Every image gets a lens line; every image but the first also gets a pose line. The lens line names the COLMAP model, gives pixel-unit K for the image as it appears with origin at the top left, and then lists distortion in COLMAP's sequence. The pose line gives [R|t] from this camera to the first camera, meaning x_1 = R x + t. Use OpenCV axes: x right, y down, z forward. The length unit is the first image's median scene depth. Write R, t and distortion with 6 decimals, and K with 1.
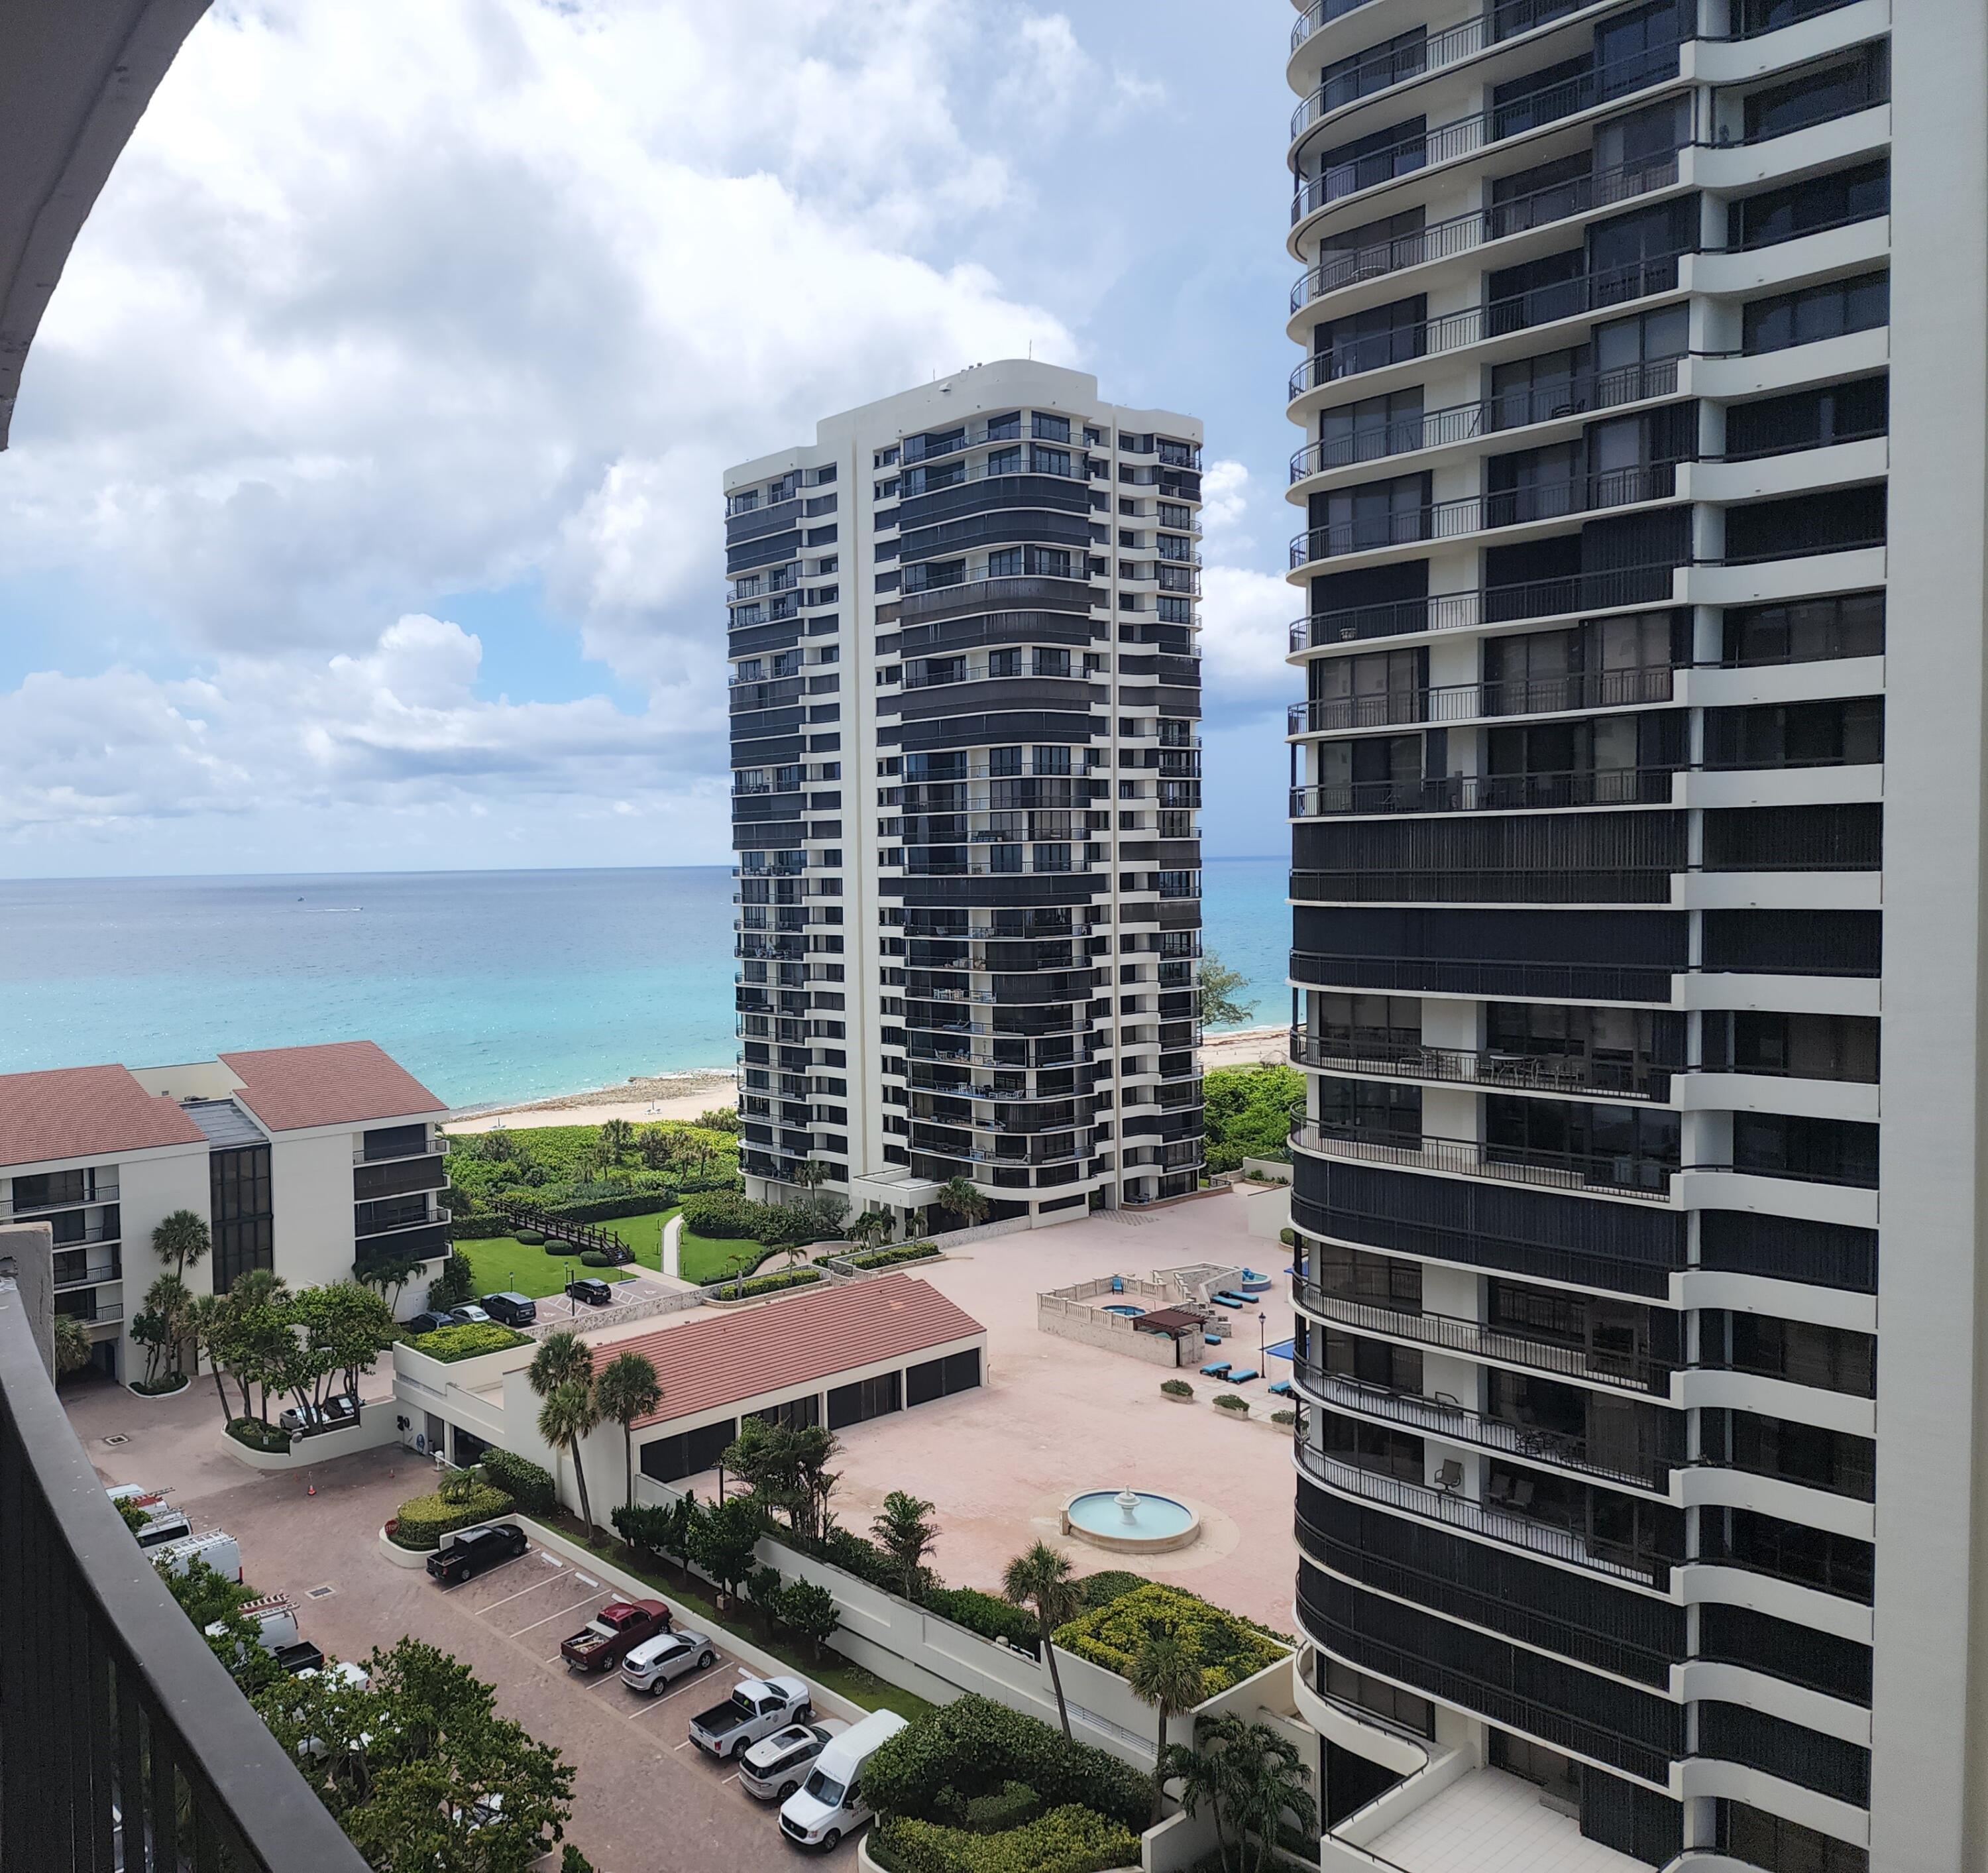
lens RADIAL K [[1781.4, 0, 829.6], [0, 1781.4, 960.7], [0, 0, 1]] dist [0.142182, -0.228630]
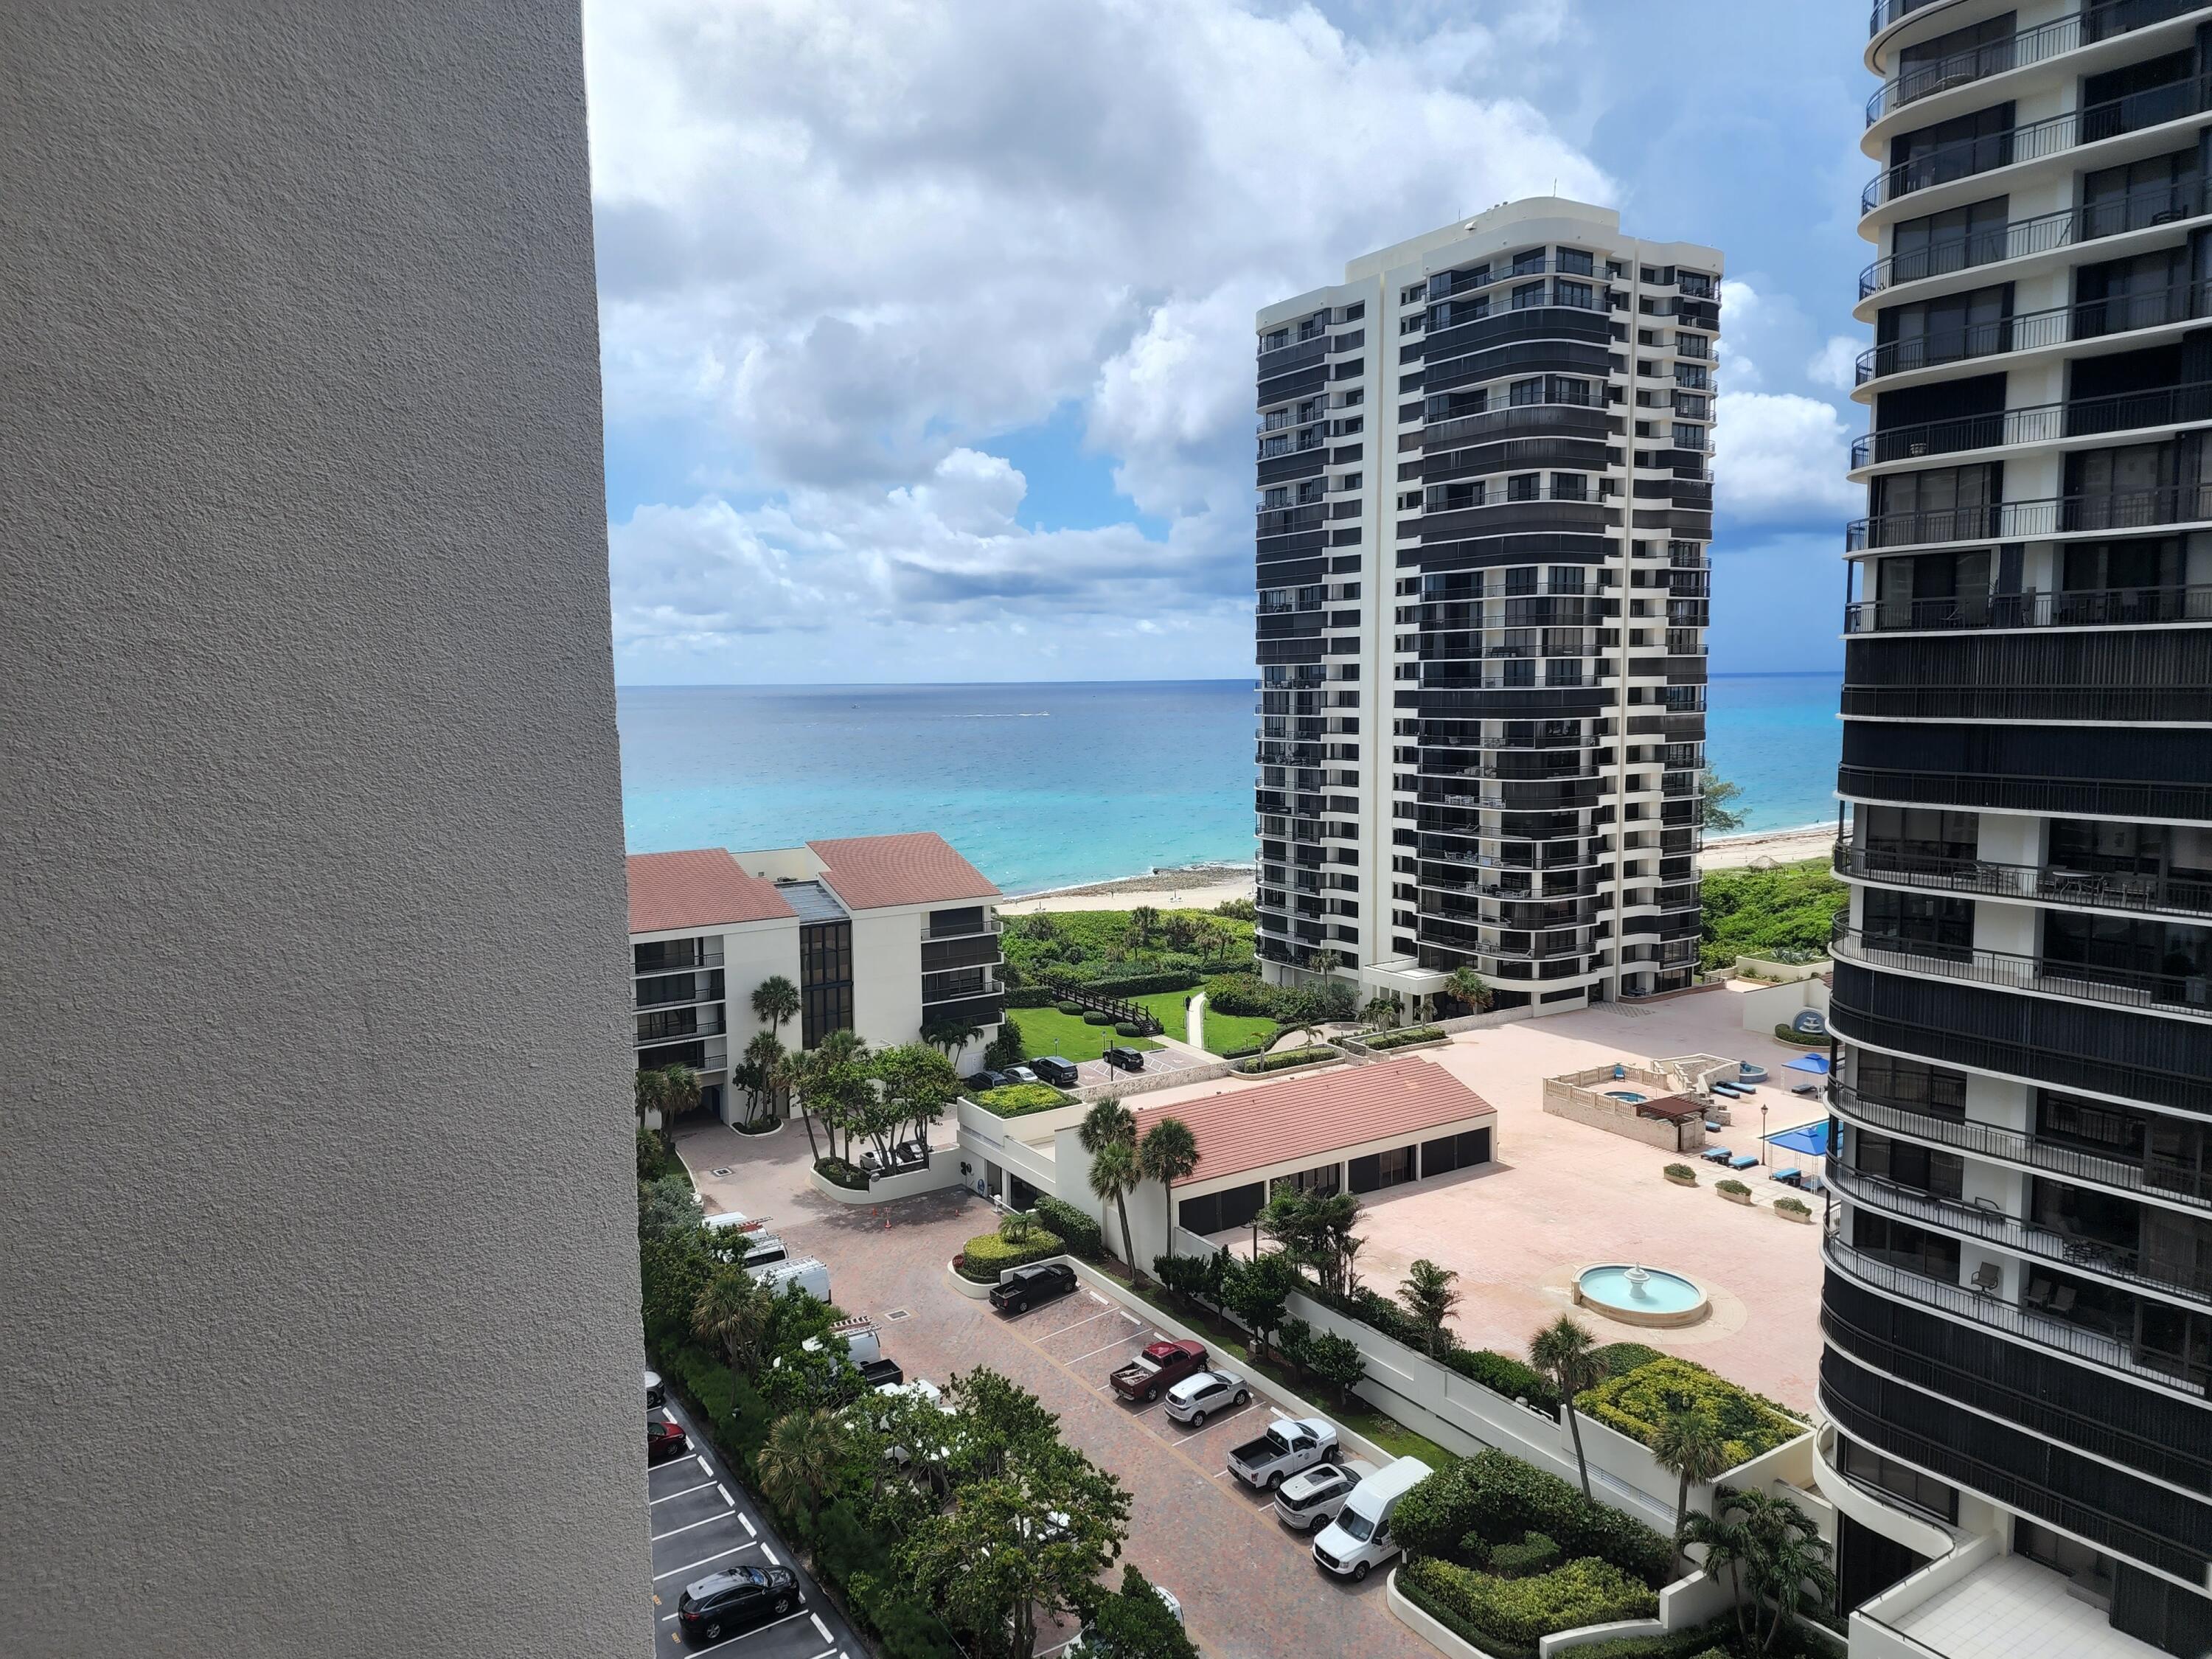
lens RADIAL K [[1482.2, 0, 1114.9], [0, 1482.2, 839.3], [0, 0, 1]] dist [0.090056, -0.082731]
pose [[0.995333, 0.020016, -0.094401, -0.060930], [-0.015039, 0.998474, 0.053136, -0.002186], [0.095320, -0.051469, 0.994115, 0.092500]]
